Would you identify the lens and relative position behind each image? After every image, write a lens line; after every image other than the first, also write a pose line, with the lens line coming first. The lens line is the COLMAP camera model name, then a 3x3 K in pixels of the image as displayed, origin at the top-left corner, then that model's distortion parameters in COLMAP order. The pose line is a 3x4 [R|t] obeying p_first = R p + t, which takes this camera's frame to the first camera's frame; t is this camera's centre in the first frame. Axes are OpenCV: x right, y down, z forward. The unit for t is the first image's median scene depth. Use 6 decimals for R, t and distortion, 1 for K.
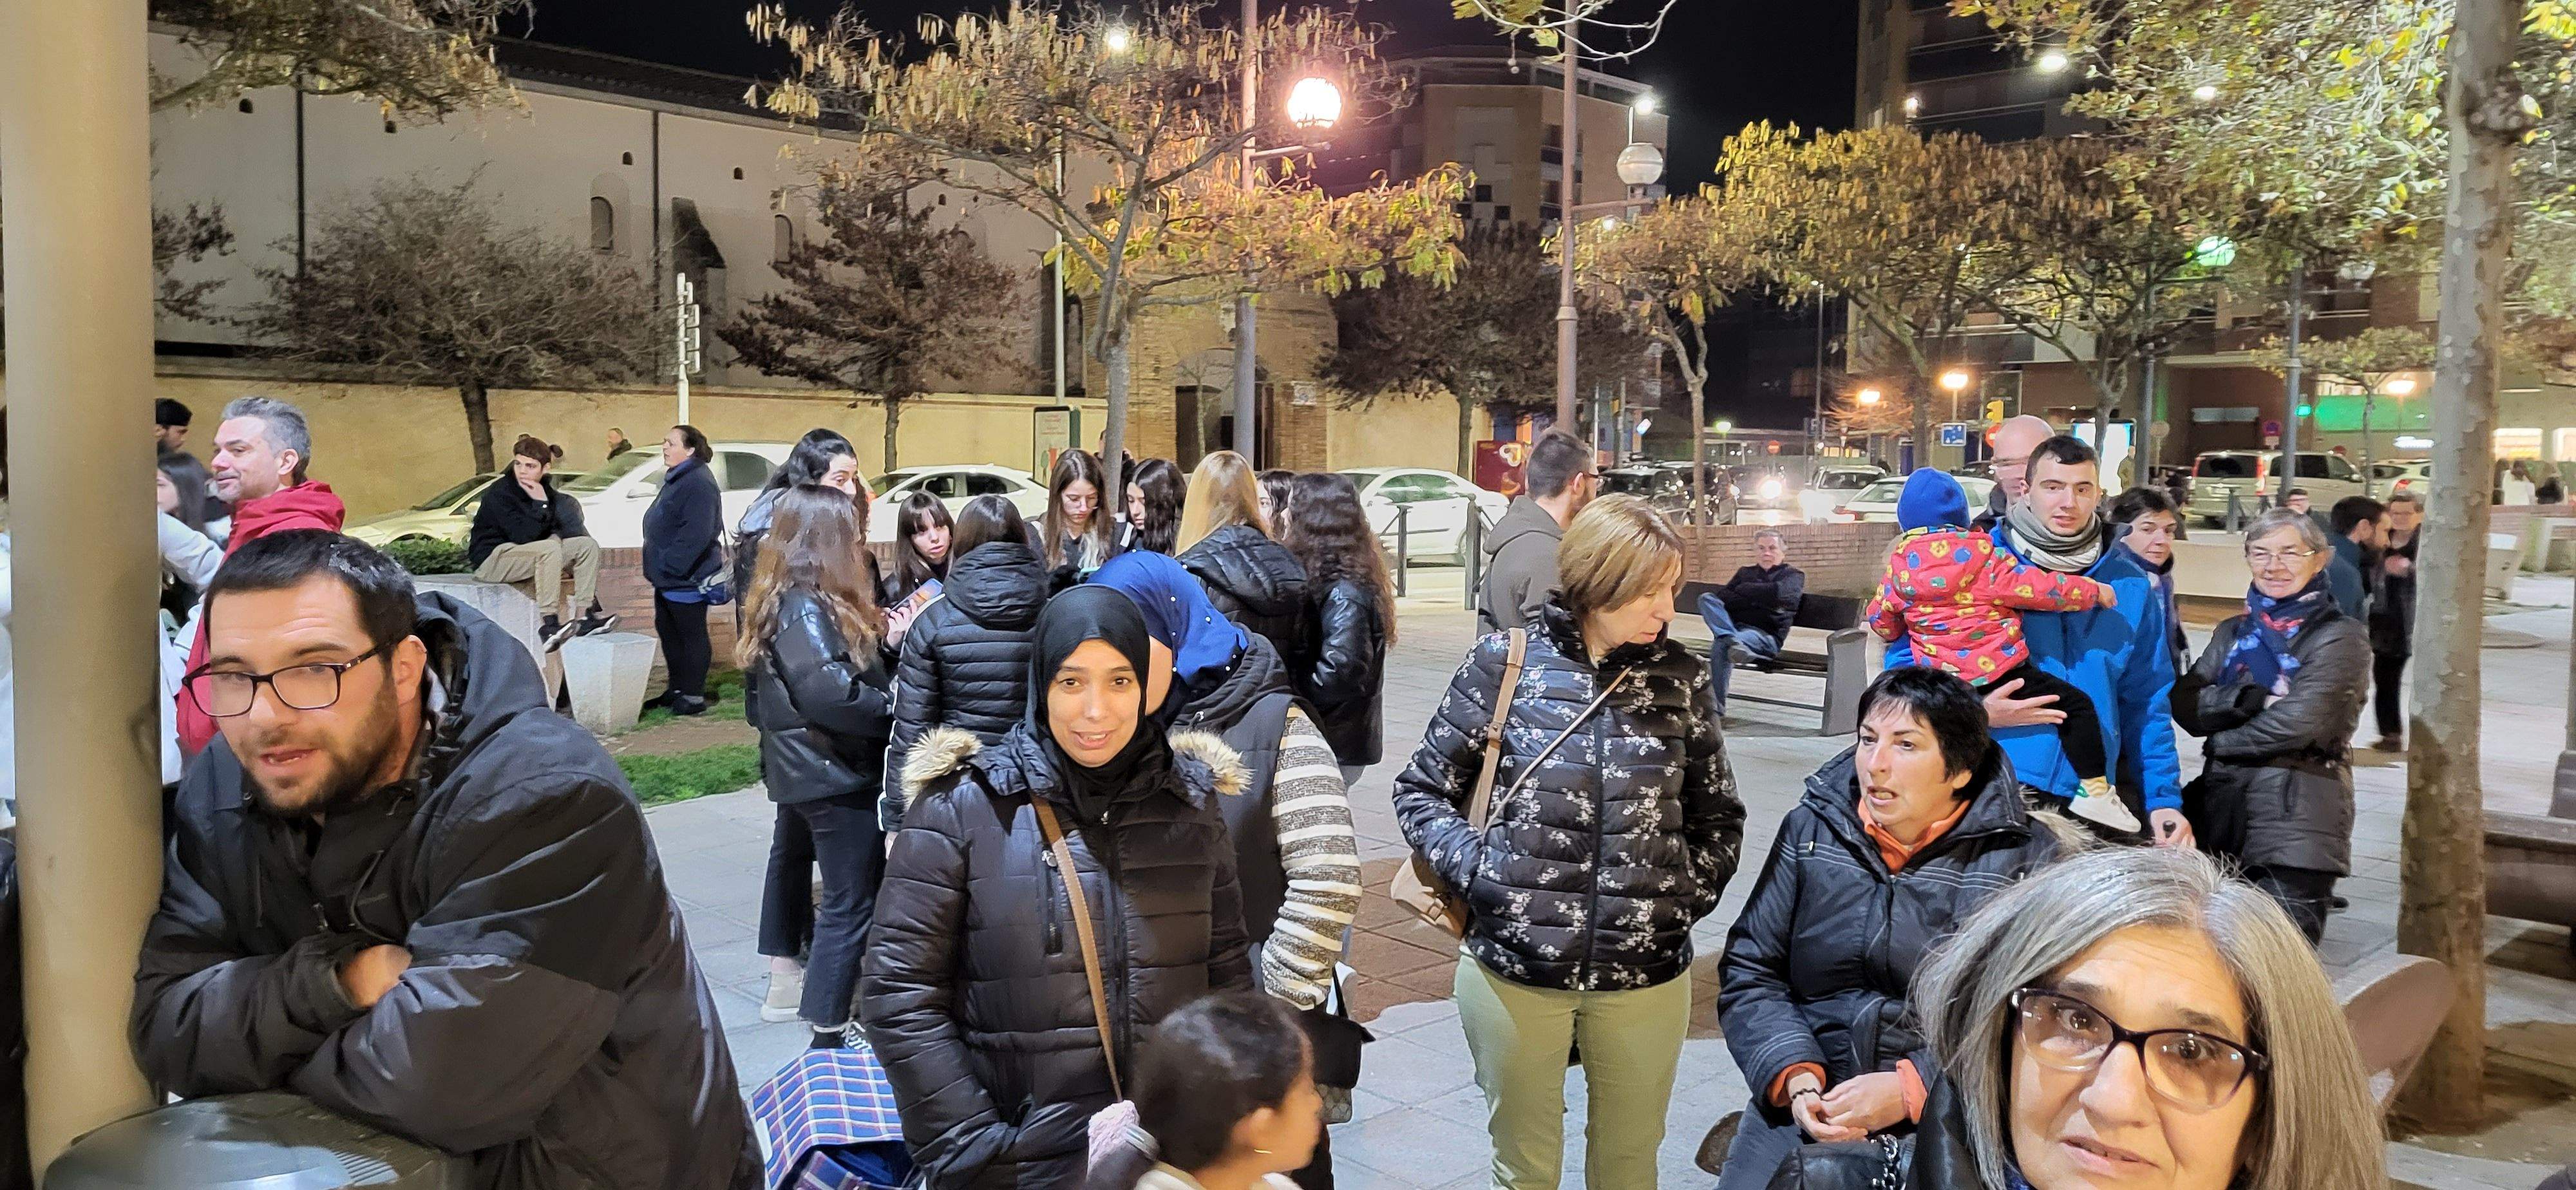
lens RADIAL K [[1947.3, 0, 1267.8], [0, 1947.3, 598.9], [0, 0, 1]] dist [0.056234, -0.046759]
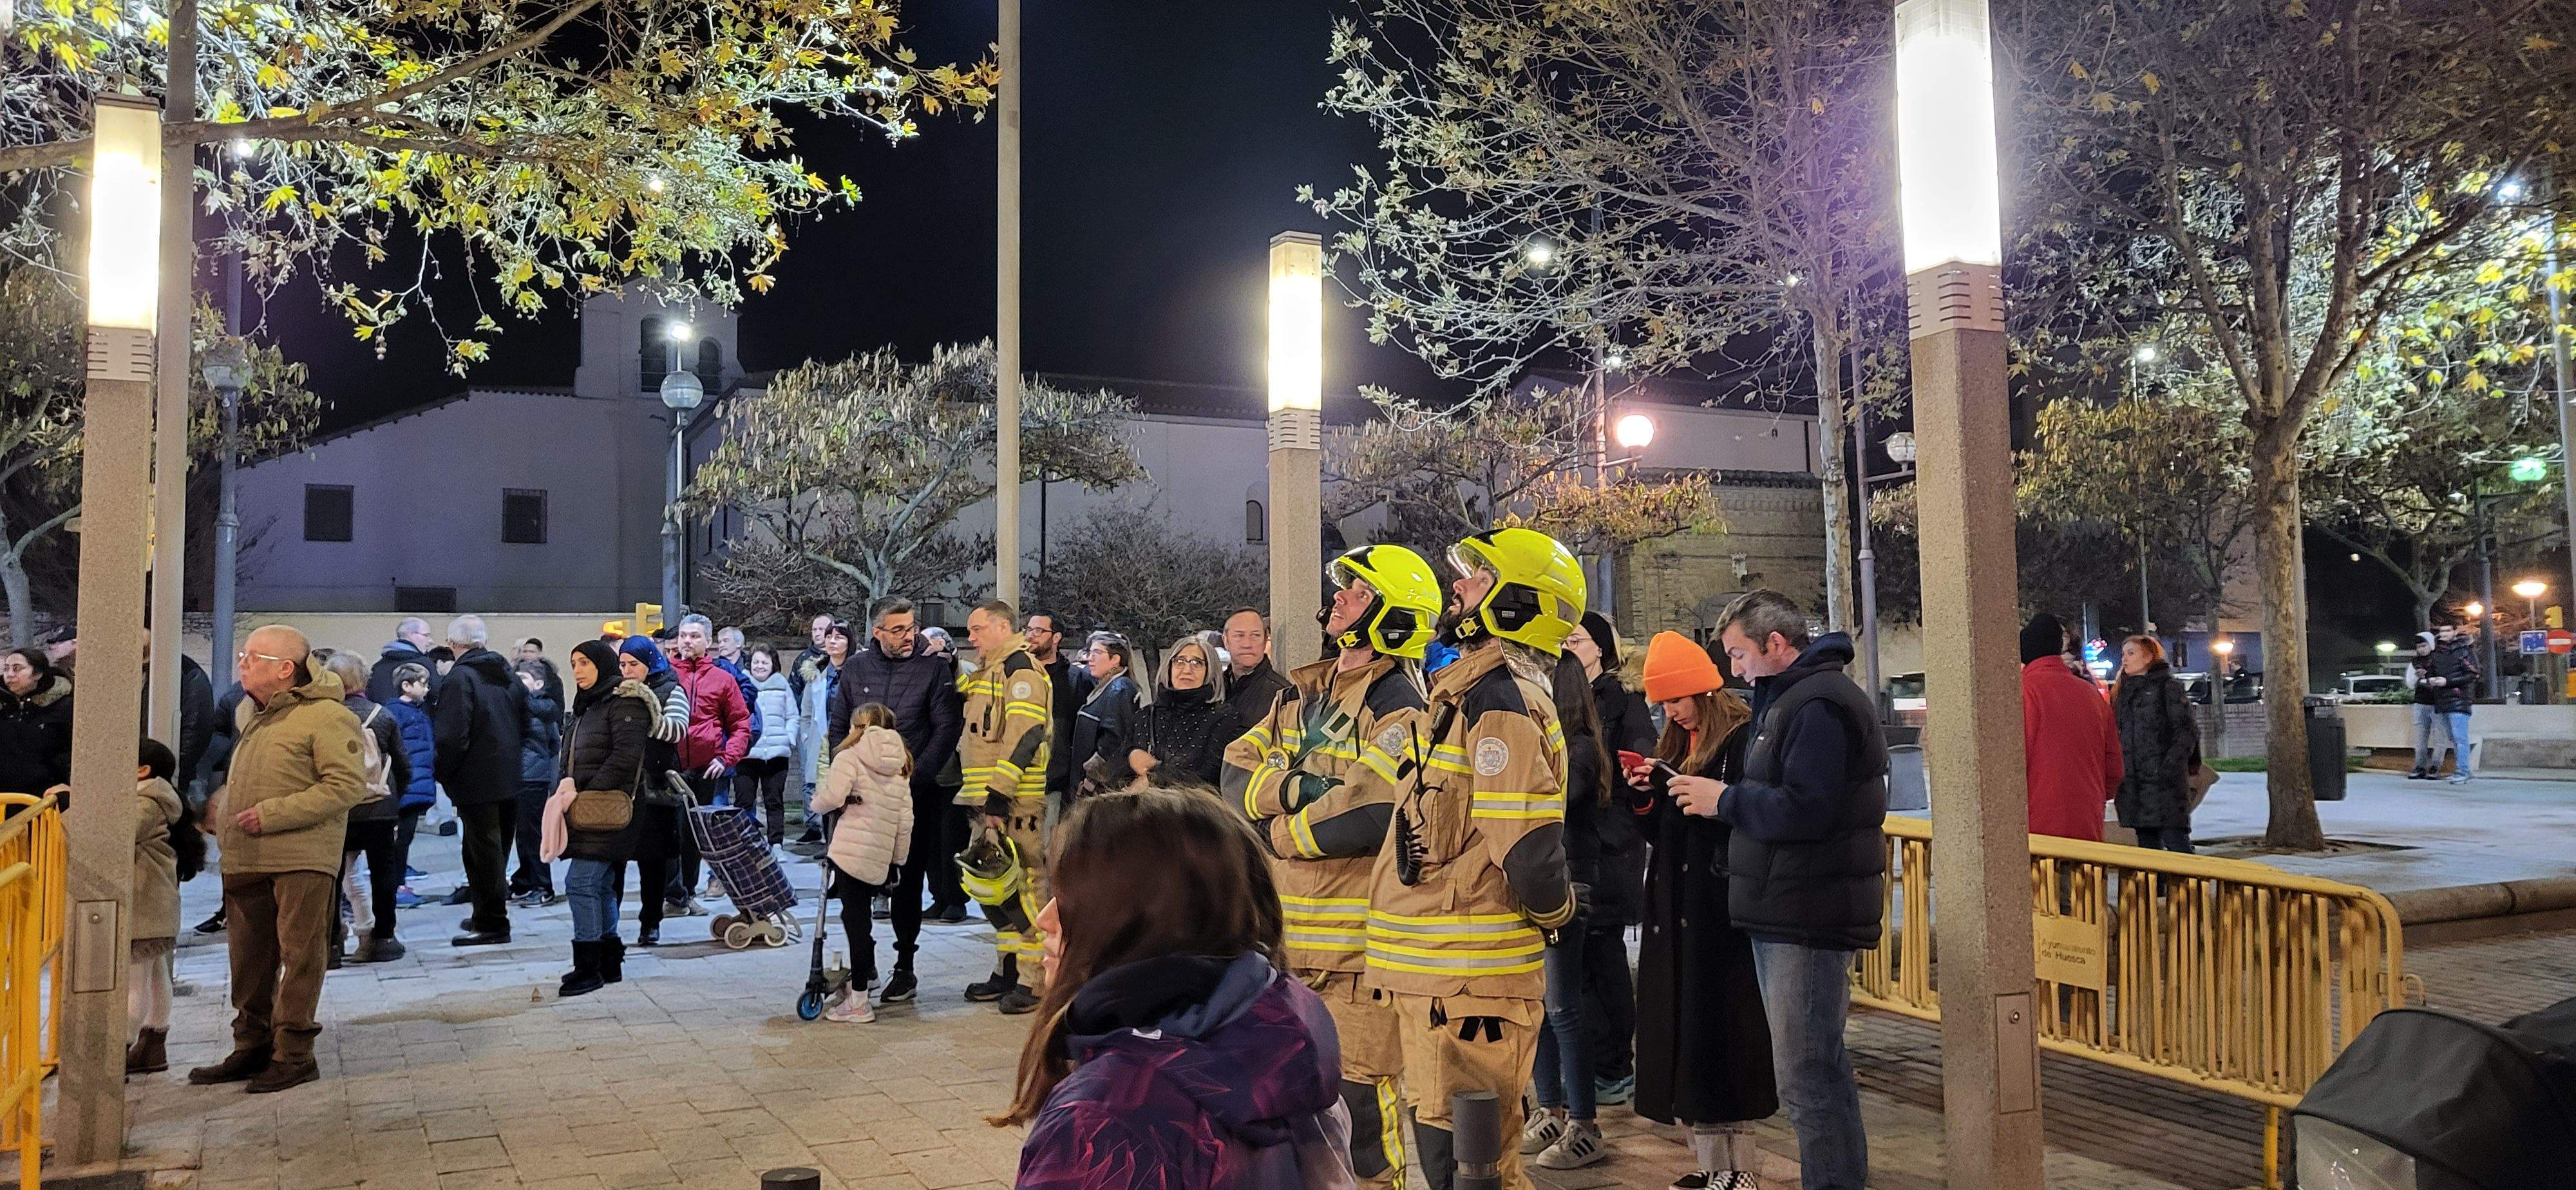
lens RADIAL K [[1947.3, 0, 1329.2], [0, 1947.3, 567.4], [0, 0, 1]] dist [0.056234, -0.046759]
pose [[0.952212, -0.053992, -0.300629, 0.155149], [0.009059, 0.988812, -0.148894, 0.049389], [0.305305, 0.139055, 0.942047, -0.314633]]
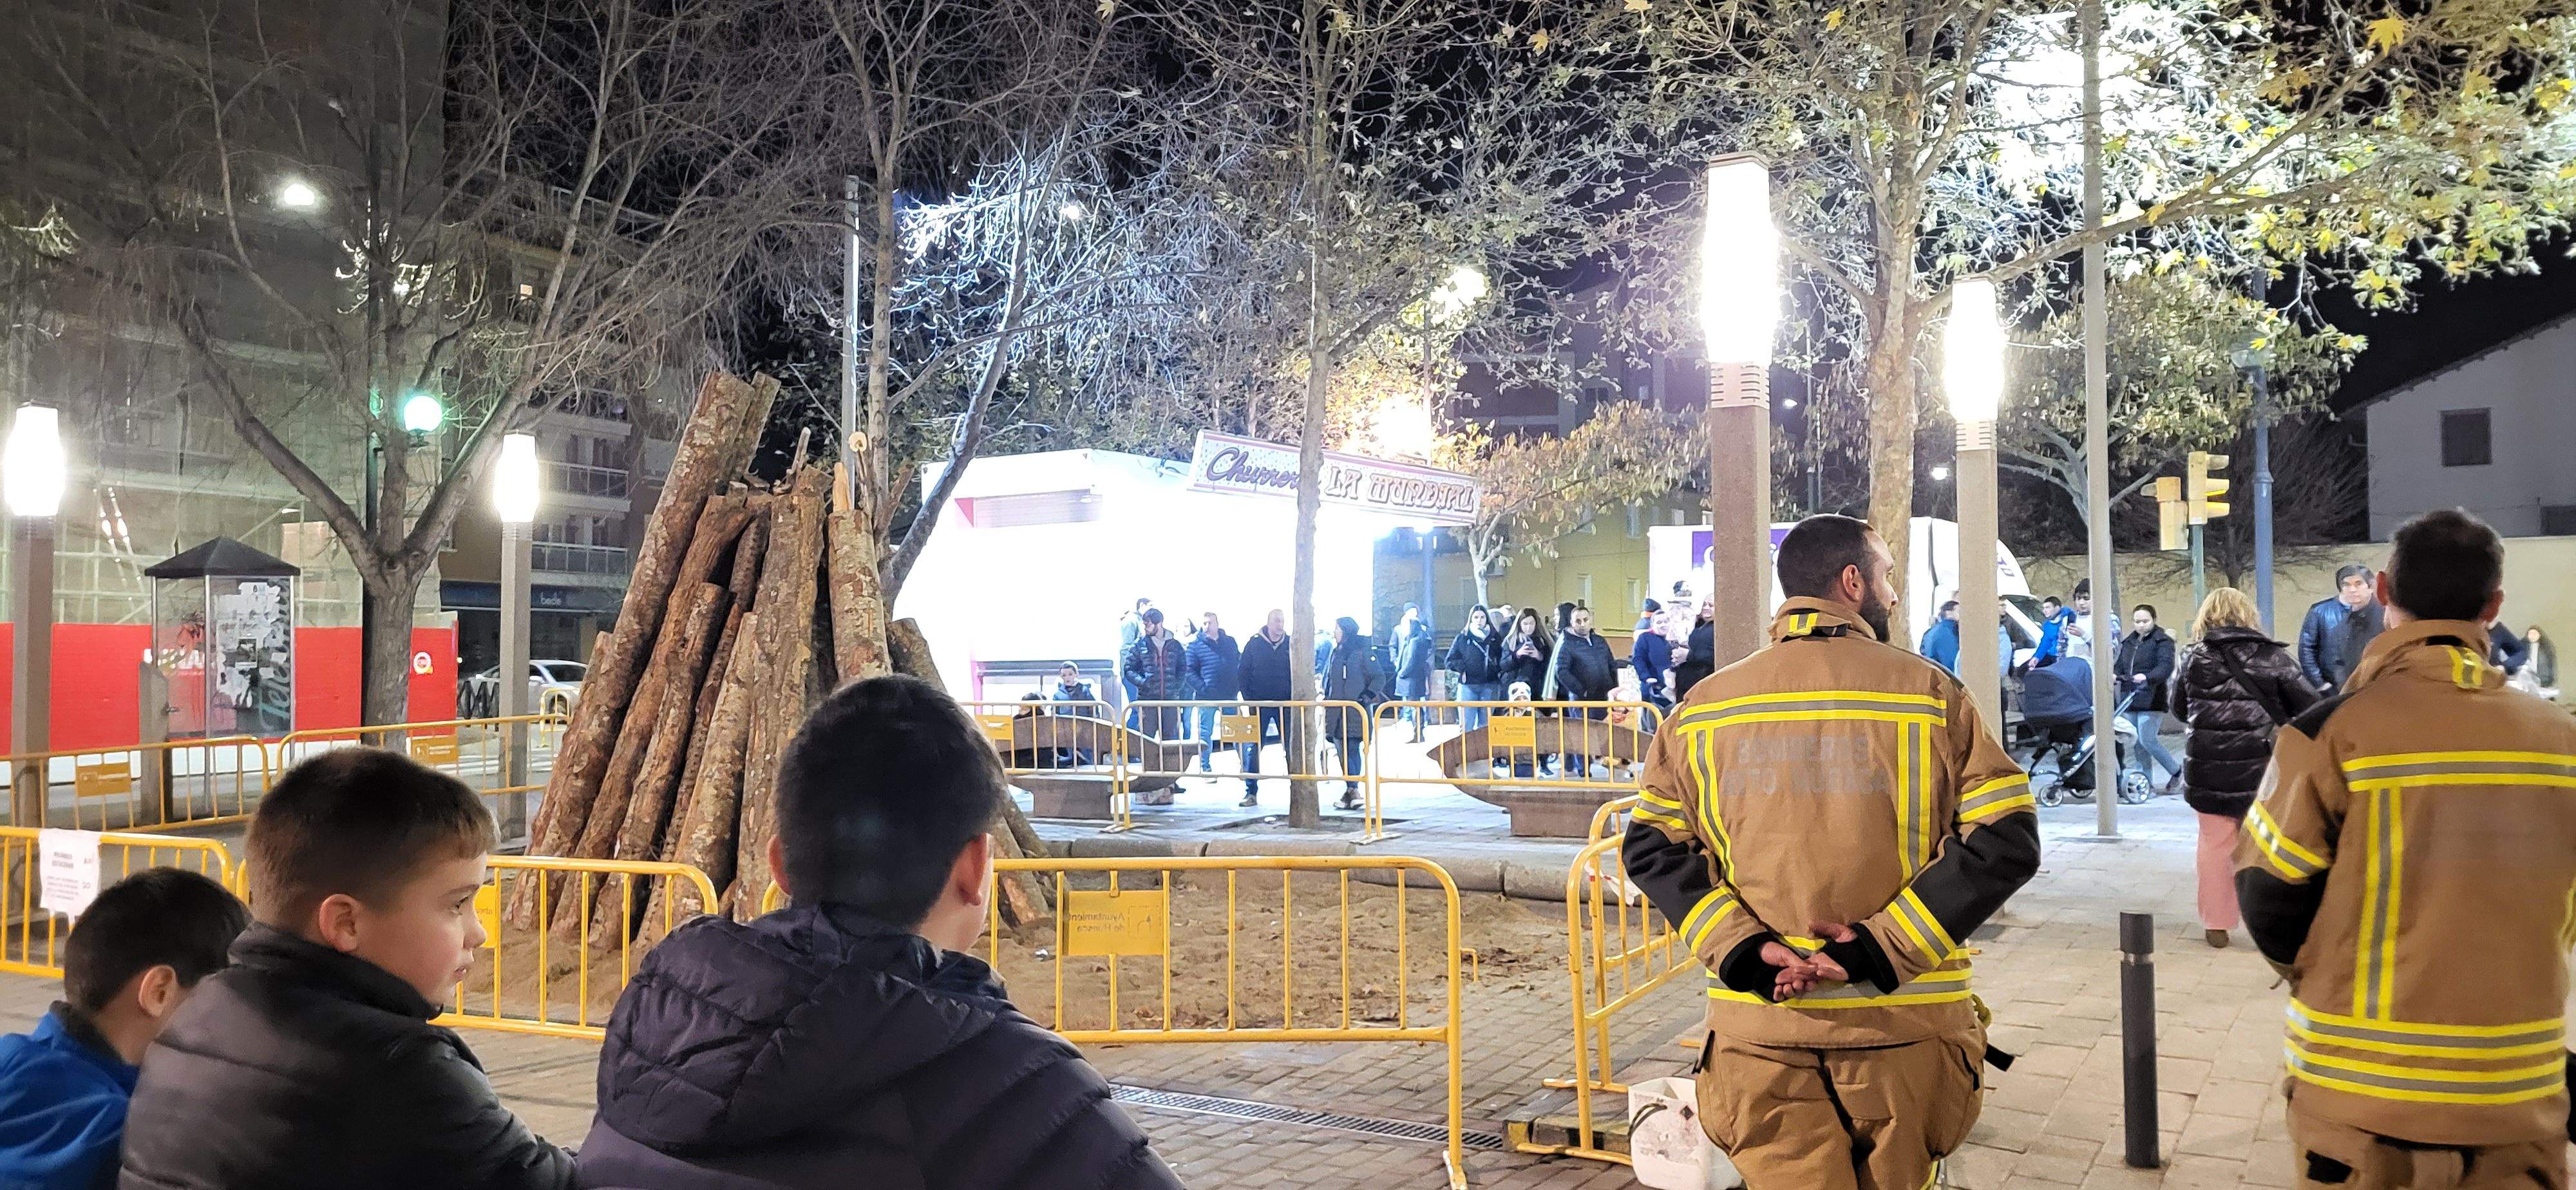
lens RADIAL K [[1947.3, 0, 1294.0], [0, 1947.3, 604.5], [0, 0, 1]] dist [0.056234, -0.046759]
pose [[0.223012, -0.046793, -0.973692, 0.288769], [-0.057769, 0.996457, -0.061118, 0.051816], [0.973103, 0.069879, 0.219518, -0.350030]]
